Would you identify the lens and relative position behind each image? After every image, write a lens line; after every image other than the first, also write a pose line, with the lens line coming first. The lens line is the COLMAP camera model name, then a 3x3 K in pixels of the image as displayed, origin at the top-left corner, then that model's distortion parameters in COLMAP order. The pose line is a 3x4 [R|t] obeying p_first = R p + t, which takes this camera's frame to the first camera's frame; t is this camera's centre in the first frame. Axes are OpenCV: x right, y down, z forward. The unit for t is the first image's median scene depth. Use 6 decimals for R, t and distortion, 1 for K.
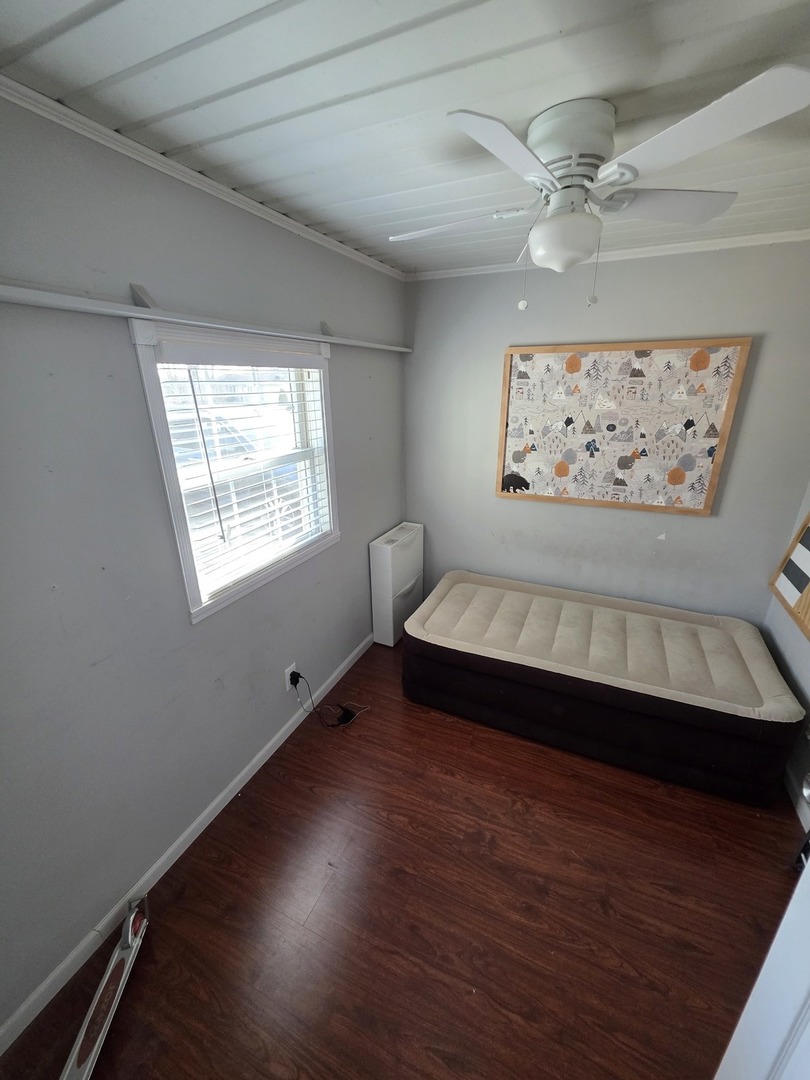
lens RADIAL K [[431.0, 0, 408.1], [0, 431.0, 537.6], [0, 0, 1]] dist [-0.000729, 0.001649]
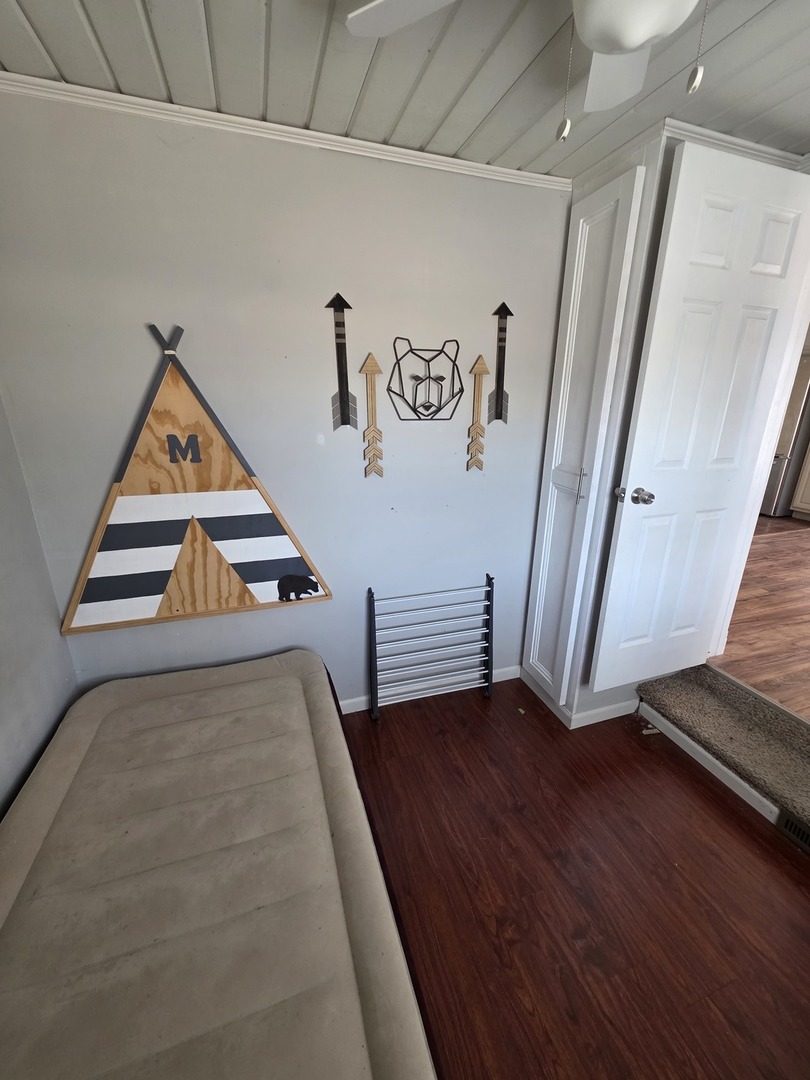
lens RADIAL K [[431.0, 0, 406.2], [0, 431.0, 536.4], [0, 0, 1]] dist [-0.000729, 0.001649]
pose [[-0.684974, -0.229921, 0.691337, 0.038189], [0.238245, 0.826045, 0.510773, -0.315029], [-0.688513, 0.514574, -0.511041, 1.178053]]
